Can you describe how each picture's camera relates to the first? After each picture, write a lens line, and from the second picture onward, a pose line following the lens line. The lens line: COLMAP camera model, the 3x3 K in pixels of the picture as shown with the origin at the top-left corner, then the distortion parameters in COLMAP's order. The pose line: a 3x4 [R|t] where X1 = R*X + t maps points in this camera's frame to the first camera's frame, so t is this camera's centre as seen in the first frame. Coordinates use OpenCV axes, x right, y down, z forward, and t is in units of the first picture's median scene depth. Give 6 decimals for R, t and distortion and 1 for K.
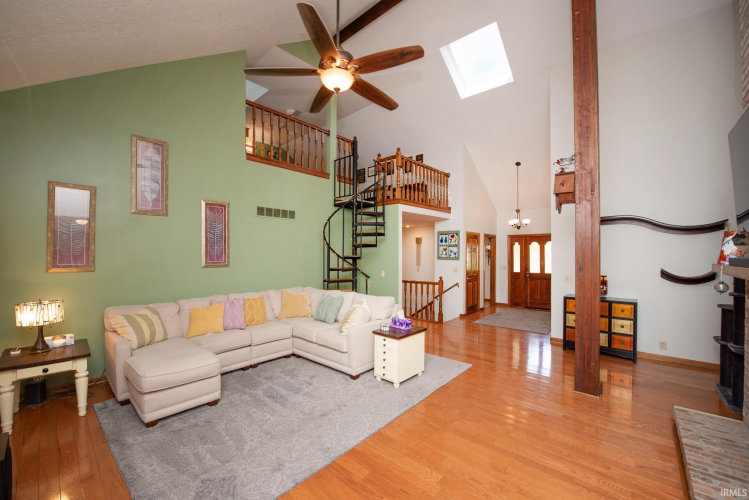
lens RADIAL K [[297.8, 0, 374.3], [0, 297.8, 252.8], [0, 0, 1]] dist [-0.018808, -0.001192]
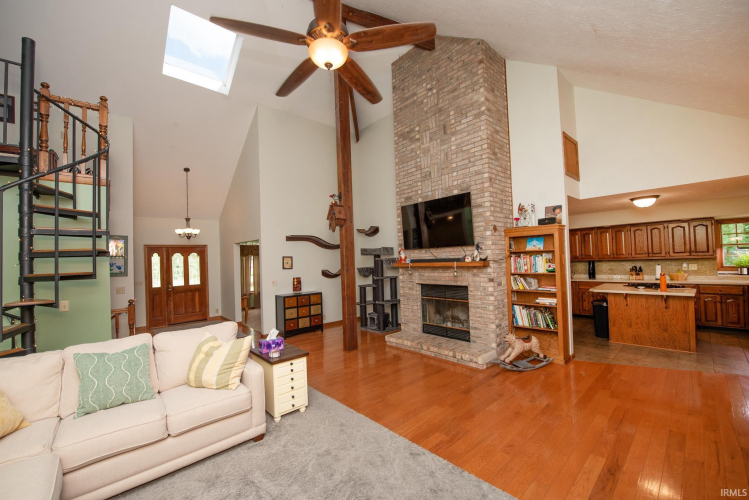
lens RADIAL K [[297.8, 0, 371.4], [0, 297.8, 252.2], [0, 0, 1]] dist [-0.018808, -0.001192]
pose [[0.104158, 0.021952, 0.994318, -0.437762], [0.028046, 0.999294, -0.025000, 0.001542], [-0.994165, 0.030490, 0.103469, 0.377497]]
